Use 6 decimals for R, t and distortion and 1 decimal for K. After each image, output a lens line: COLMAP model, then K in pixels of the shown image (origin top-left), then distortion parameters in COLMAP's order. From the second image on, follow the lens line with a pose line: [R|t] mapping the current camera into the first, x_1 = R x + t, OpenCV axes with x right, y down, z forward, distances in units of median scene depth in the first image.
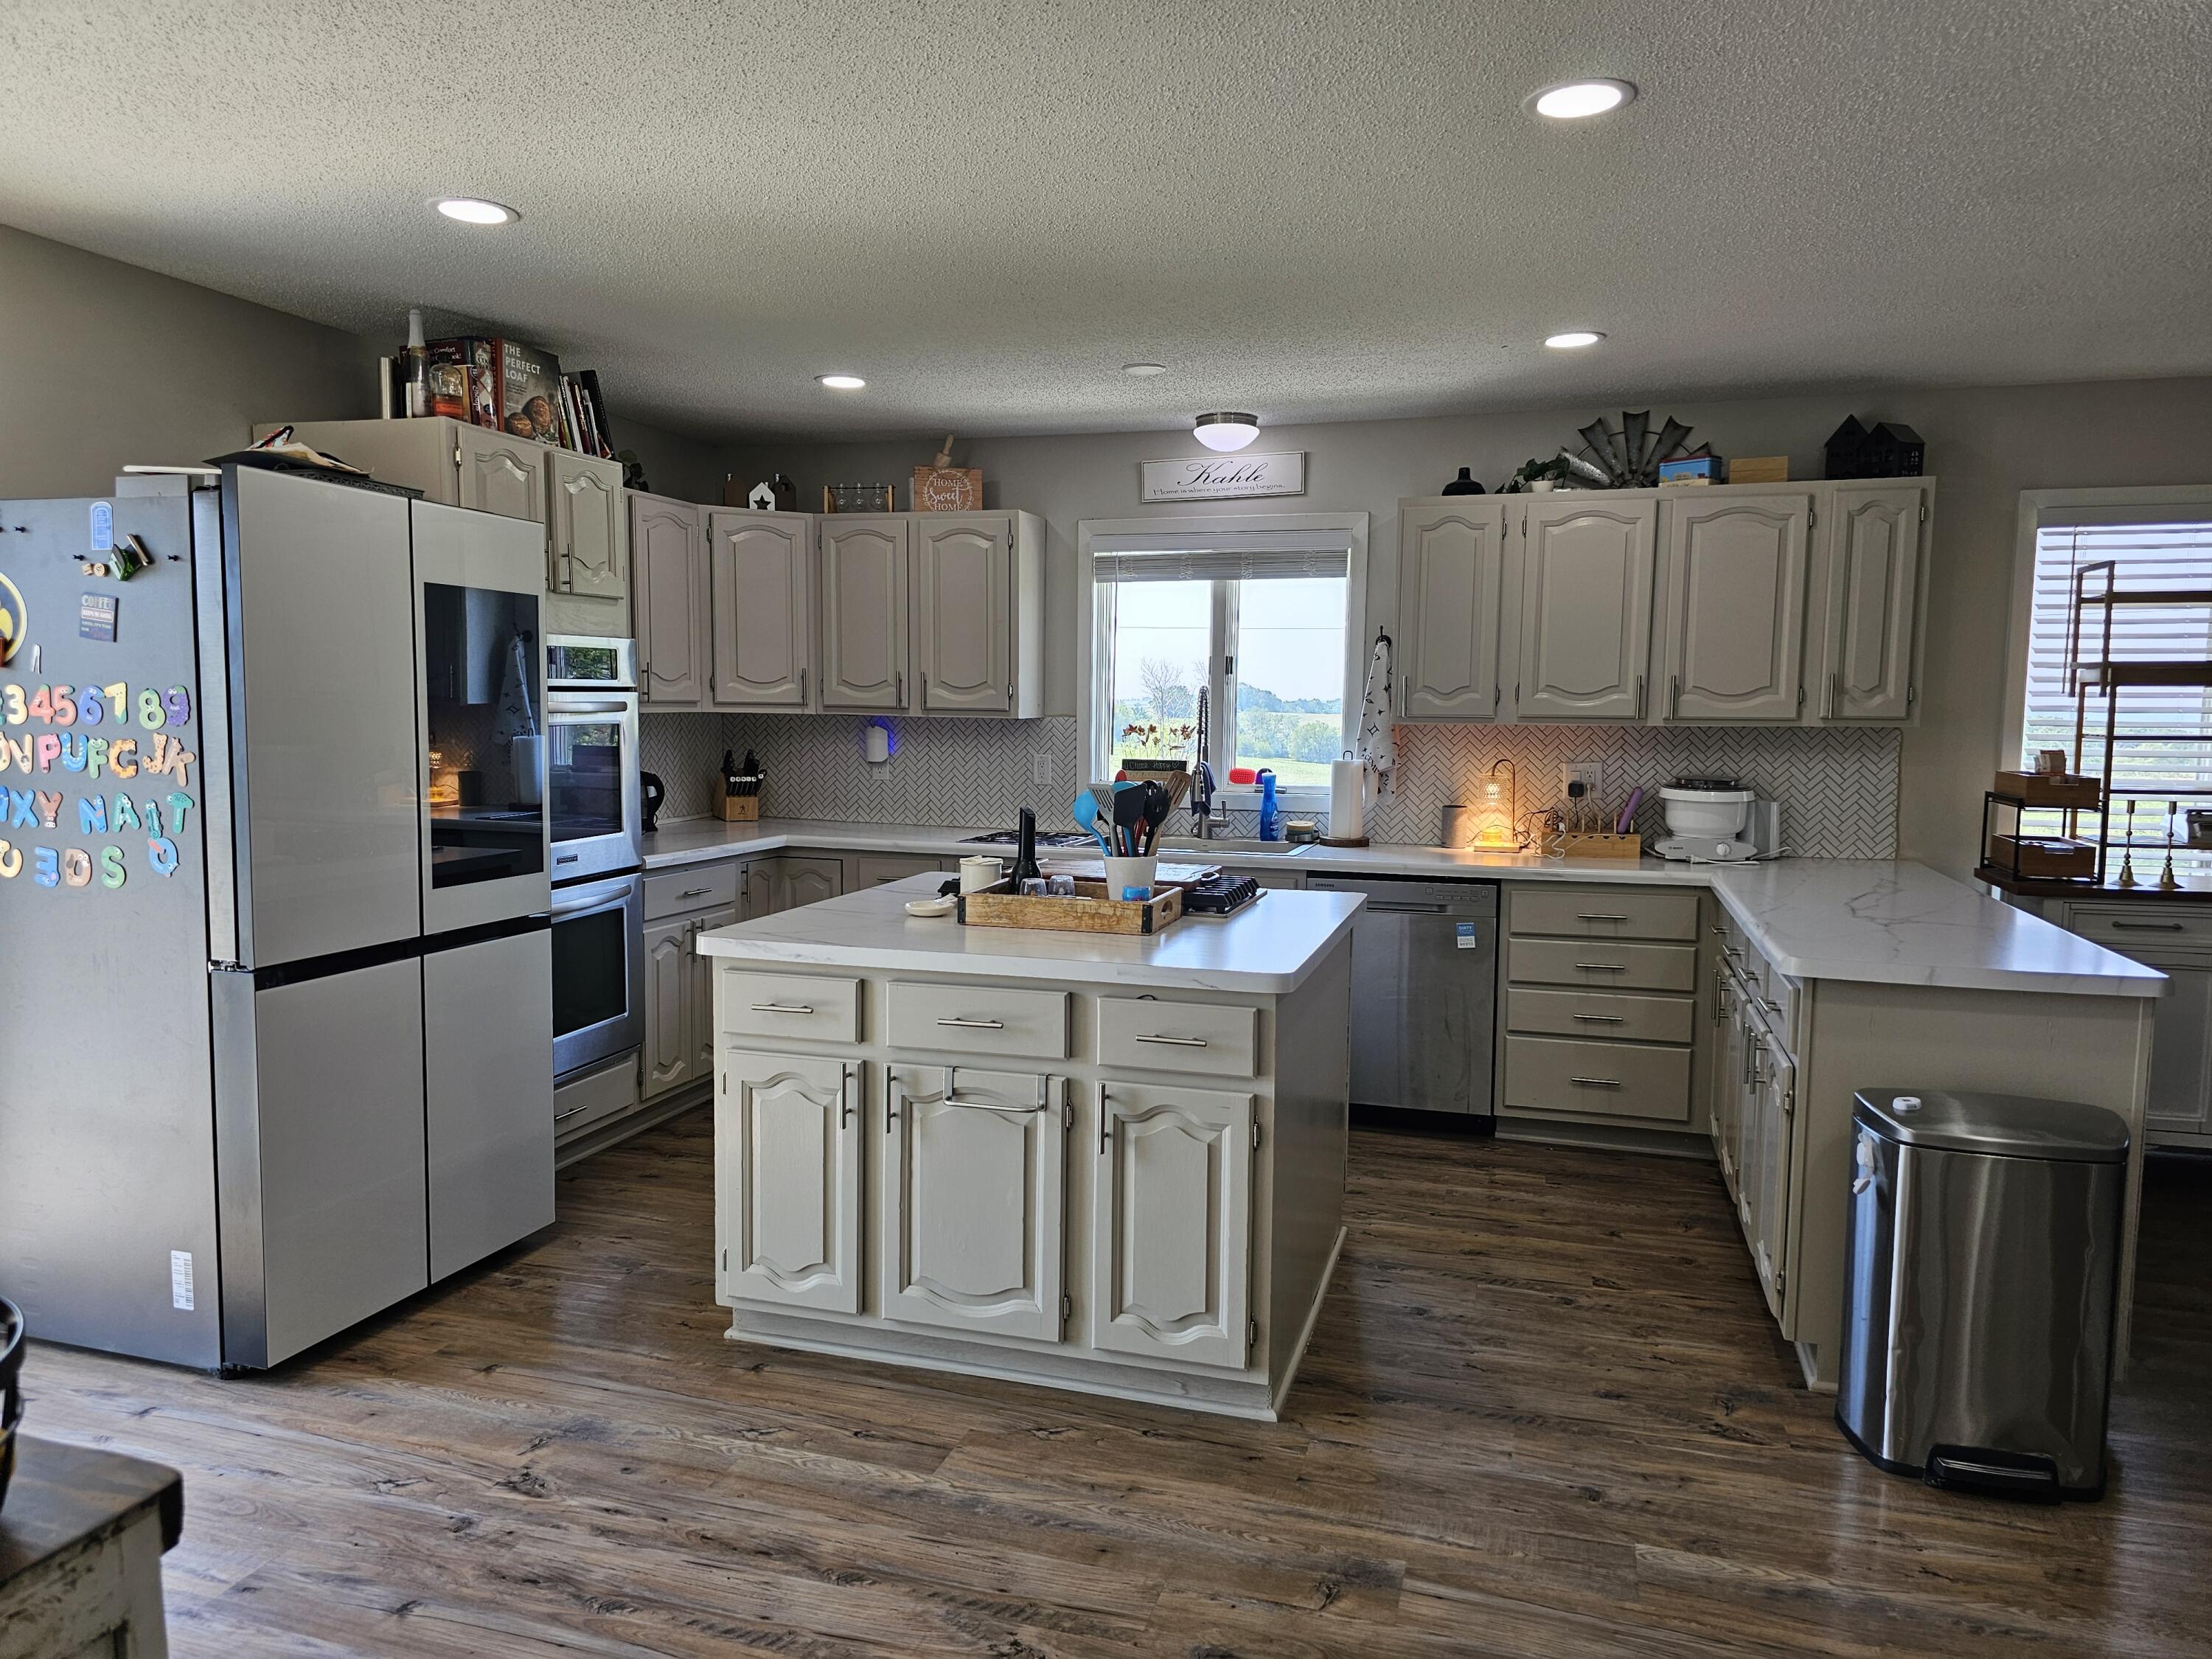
lens RADIAL K [[1494.2, 0, 1110.6], [0, 1494.2, 831.0], [0, 0, 1]] dist [0.035370, -0.018935]
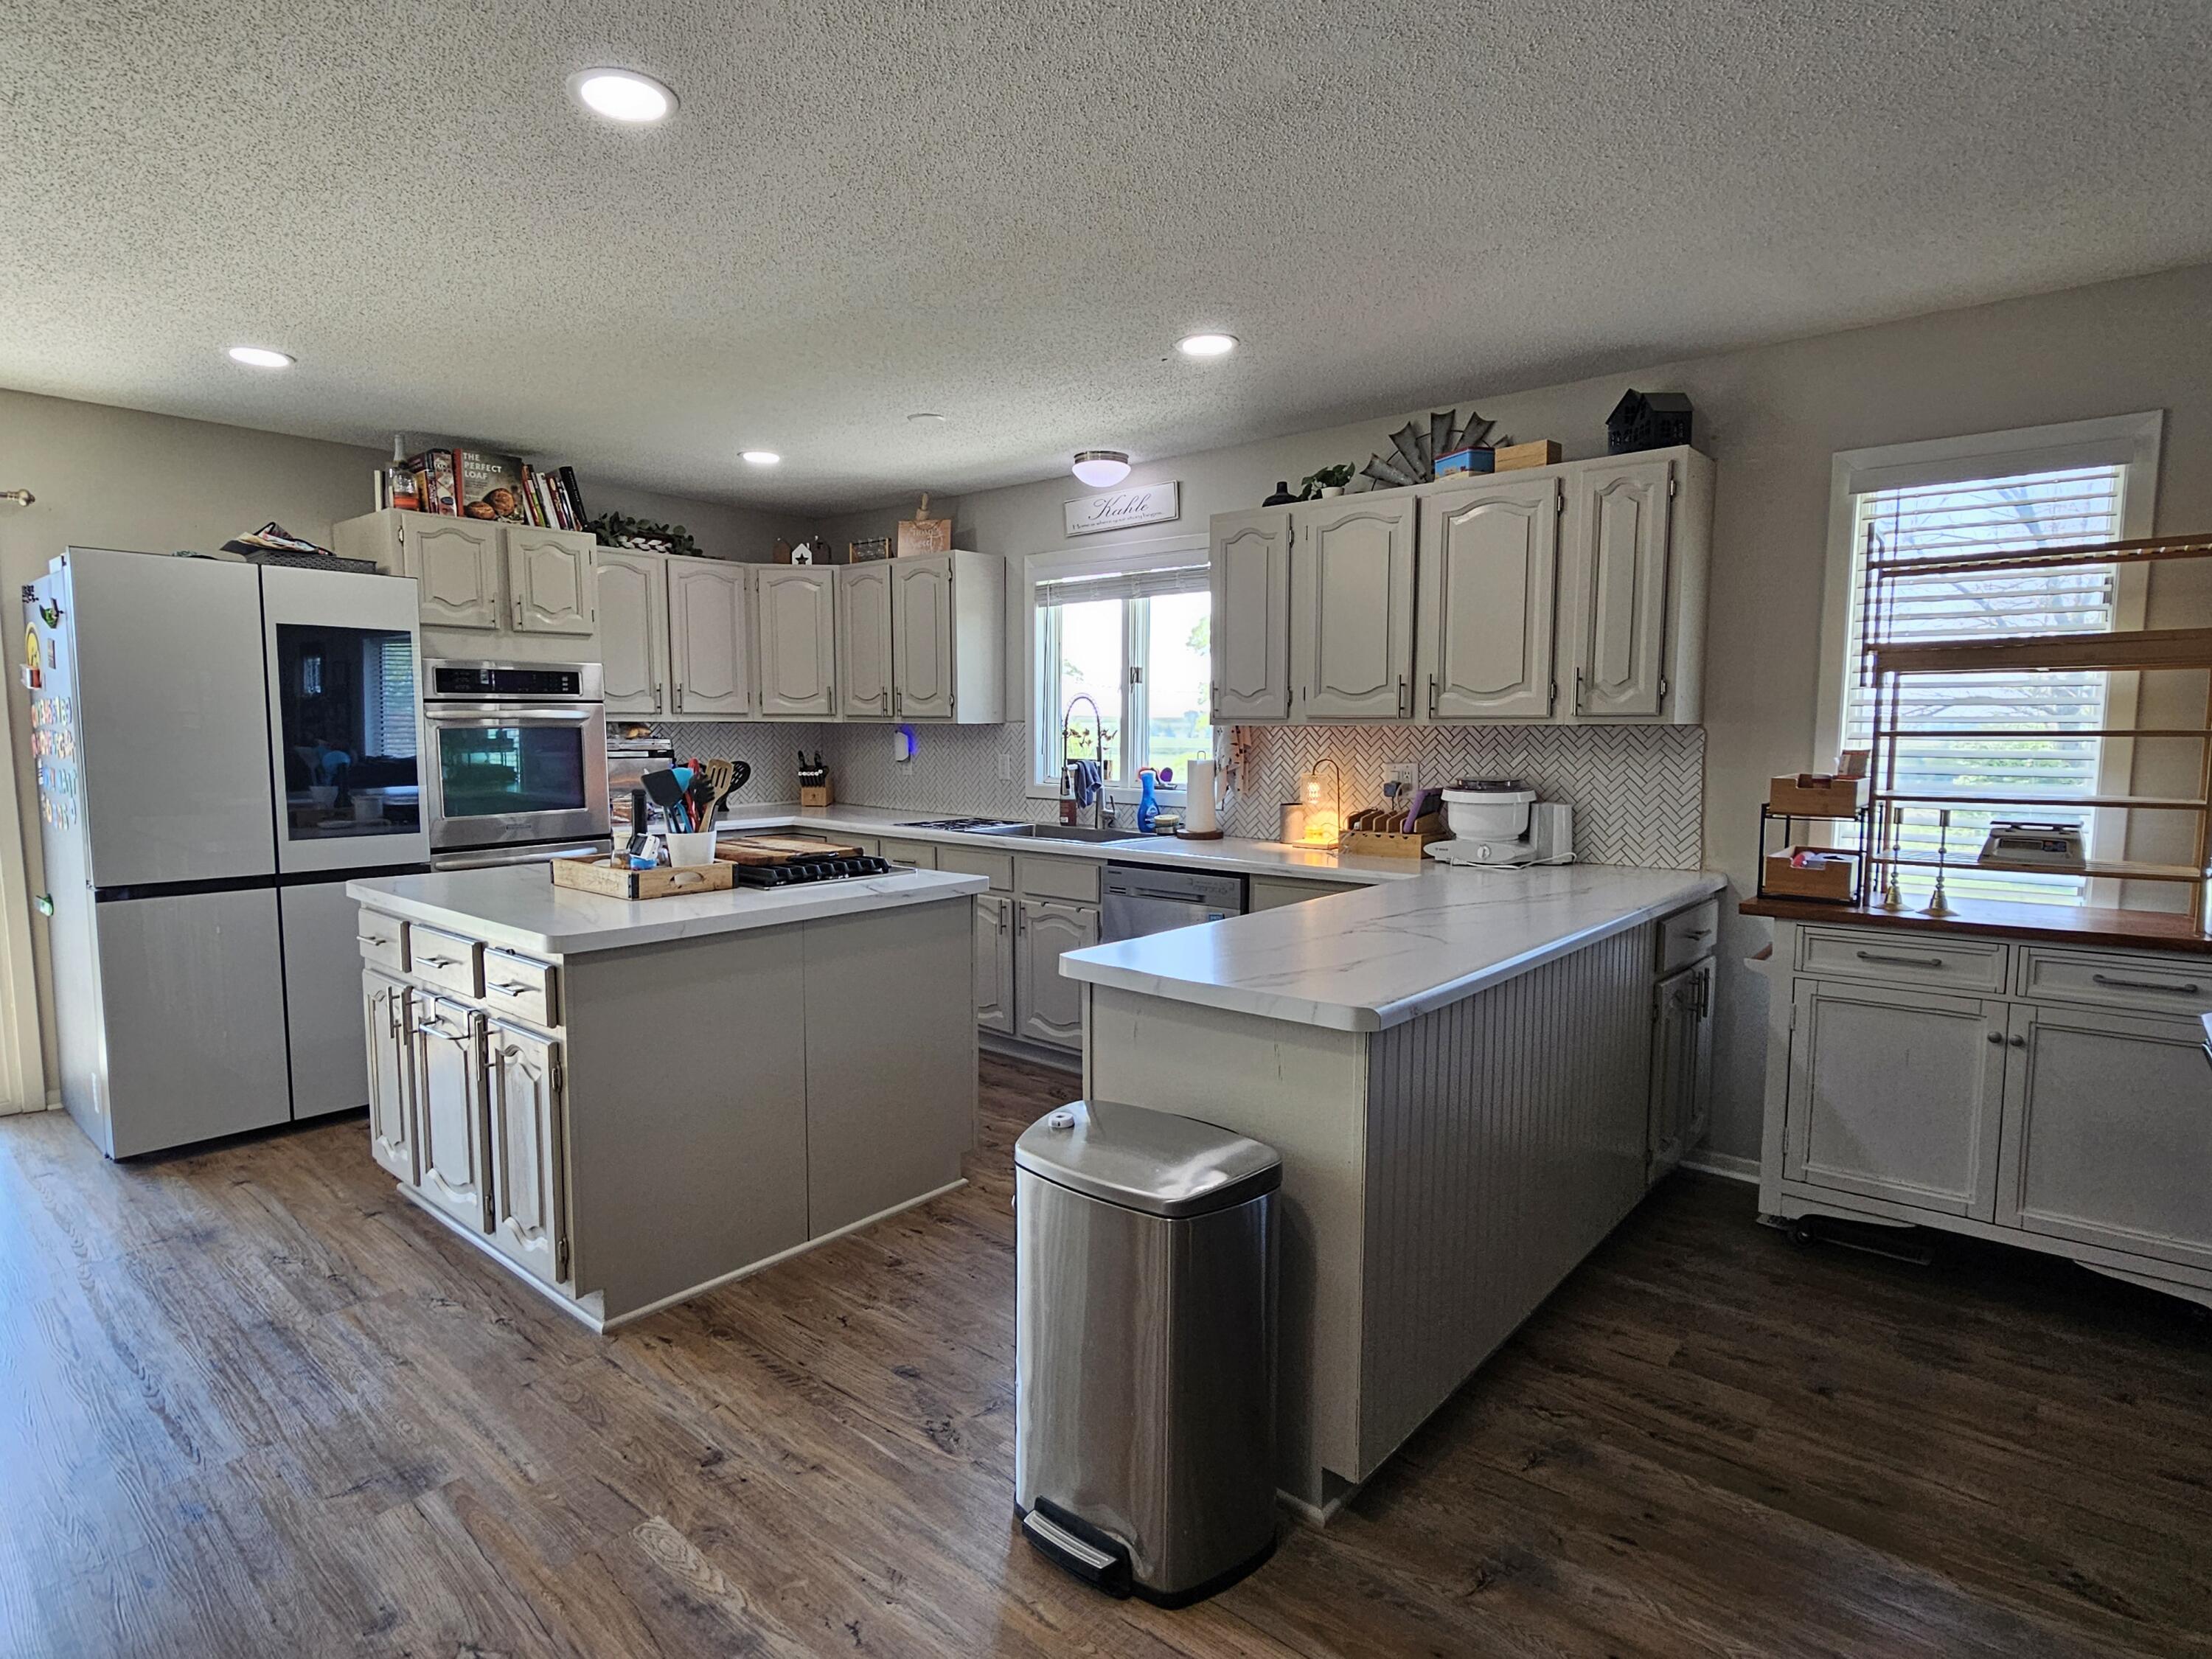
lens RADIAL K [[1174.4, 0, 1098.7], [0, 1174.4, 830.8], [0, 0, 1]] dist [-0.003906, 0.001908]
pose [[0.916668, 0.029028, -0.398595, 0.479403], [-0.027362, 0.999577, 0.009870, -0.002150], [0.398713, 0.001859, 0.917074, 0.204978]]
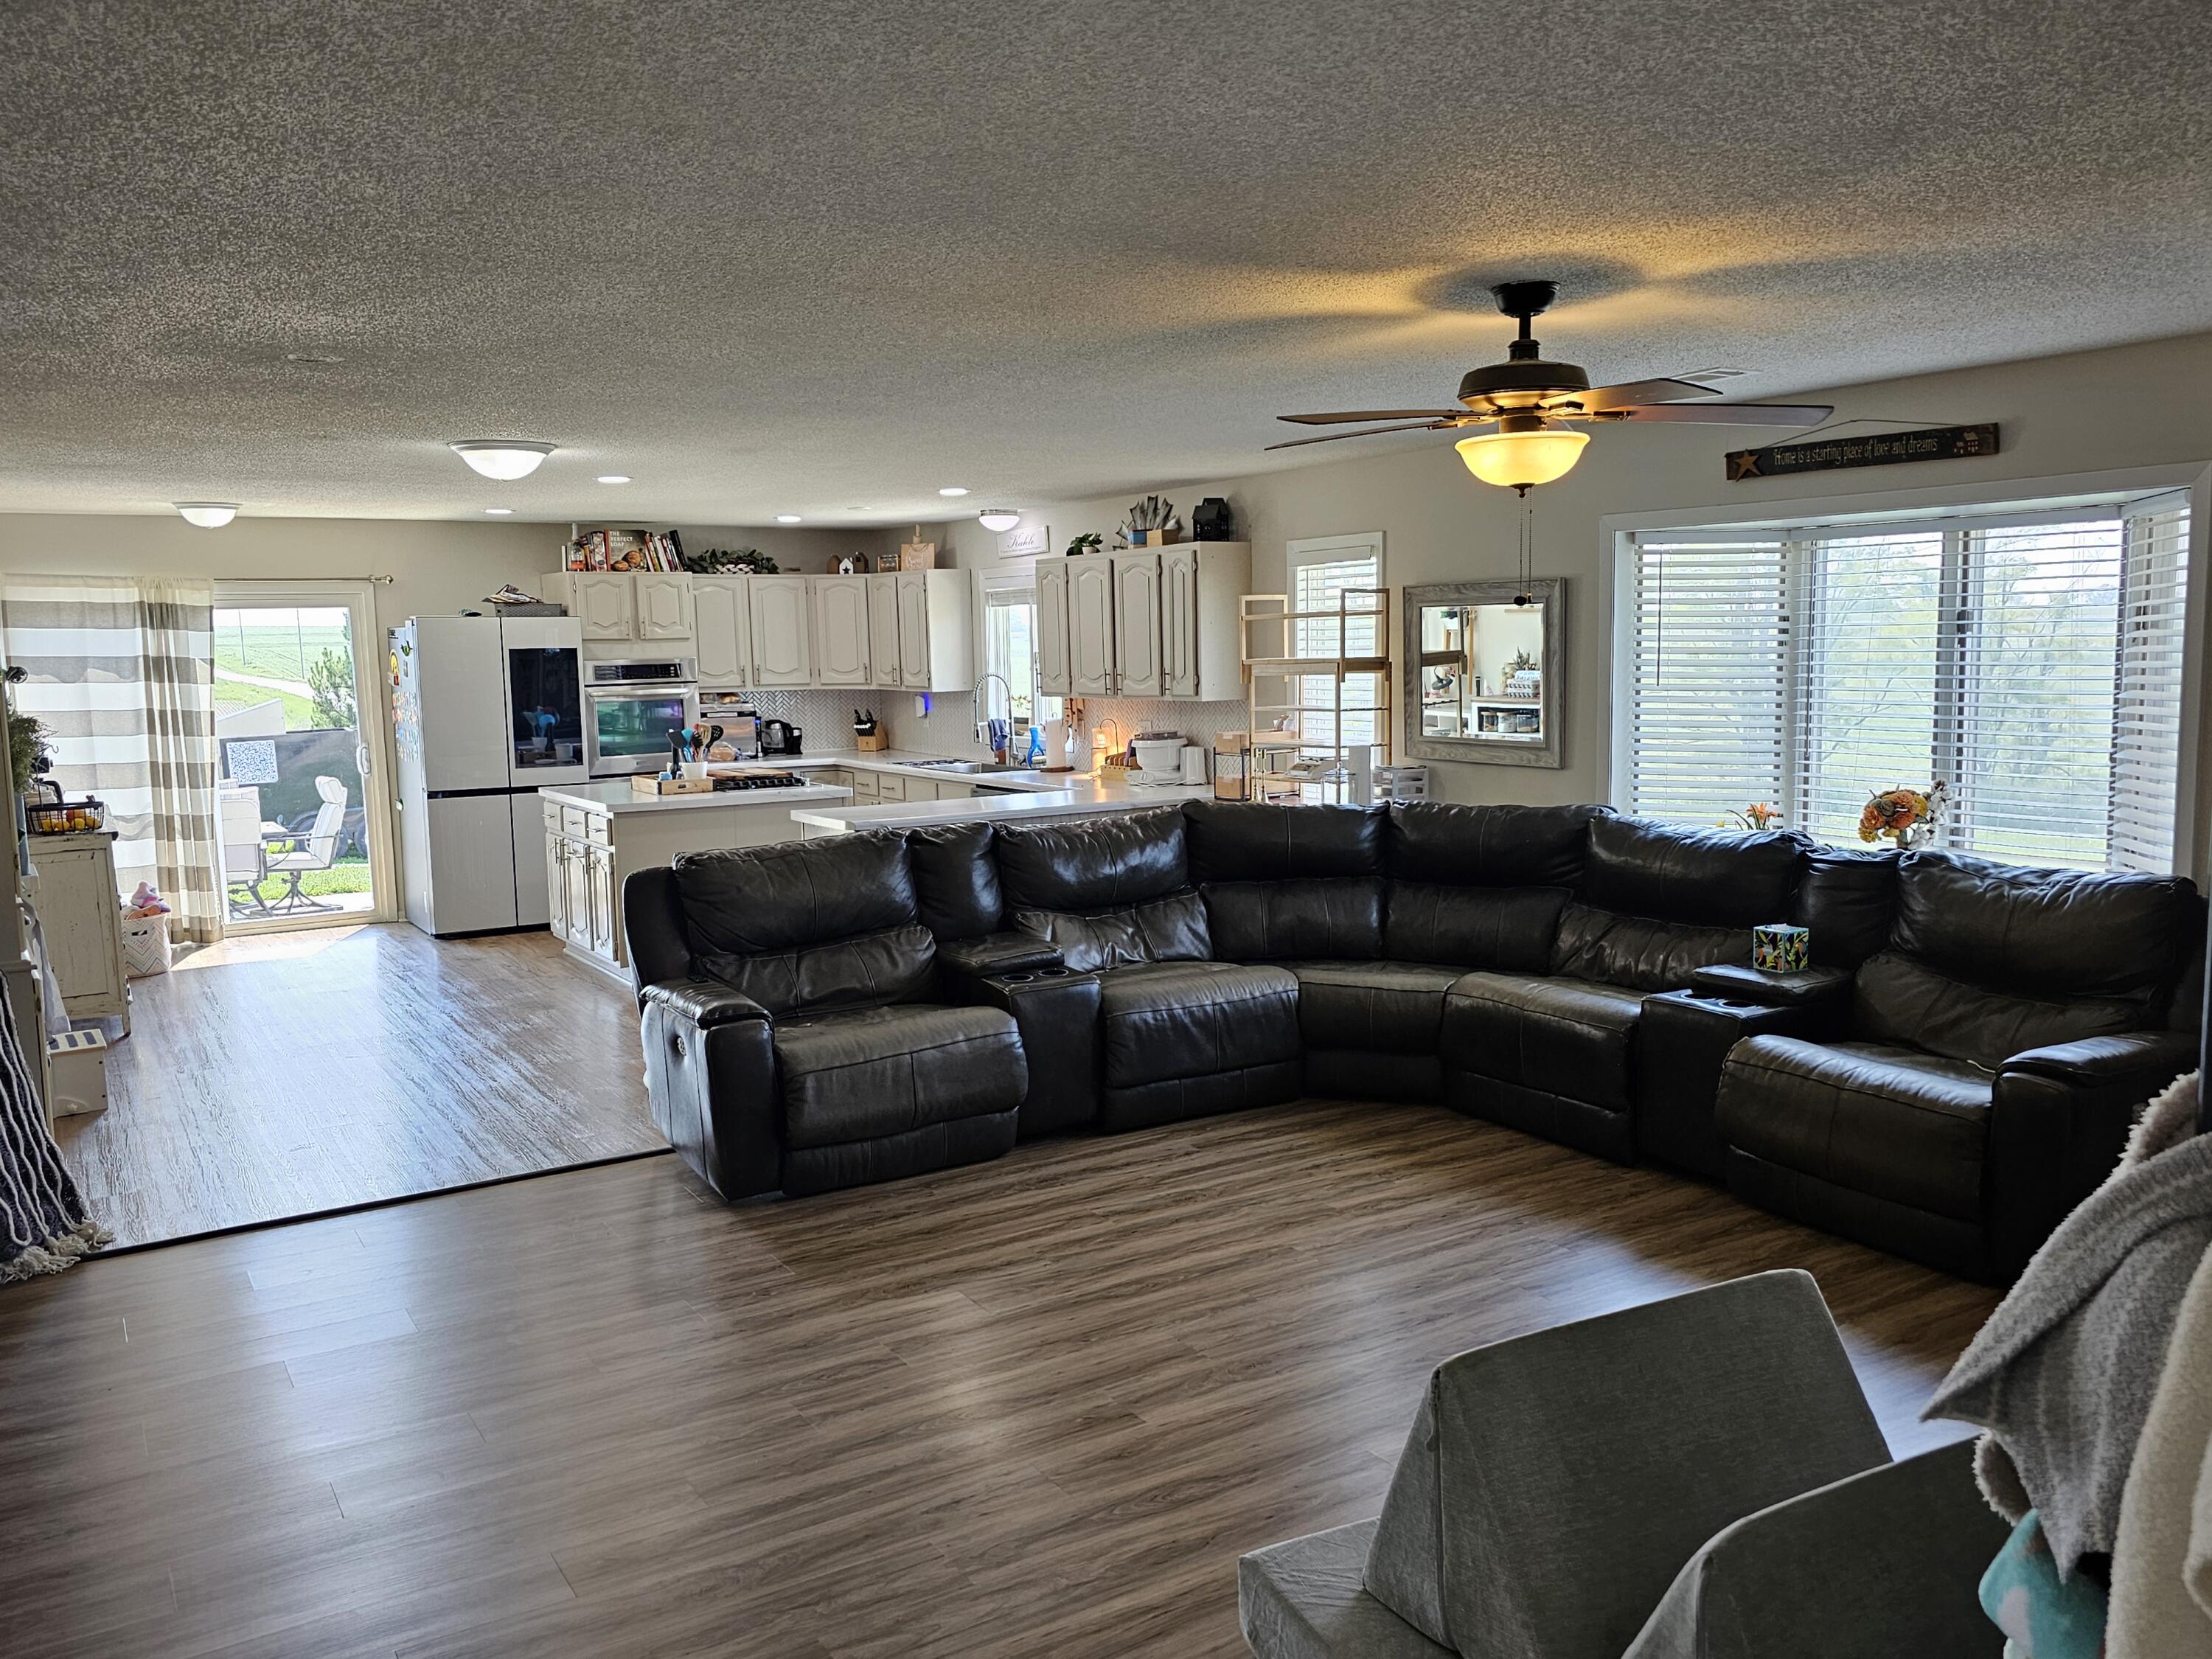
lens RADIAL K [[1718.0, 0, 1106.4], [0, 1718.0, 832.0], [0, 0, 1]] dist [0.055981, -0.059904]
pose [[0.760708, 0.048815, -0.647256, 1.548831], [-0.029807, 0.998743, 0.040292, -0.001775], [0.648410, -0.011358, 0.761207, -0.407068]]
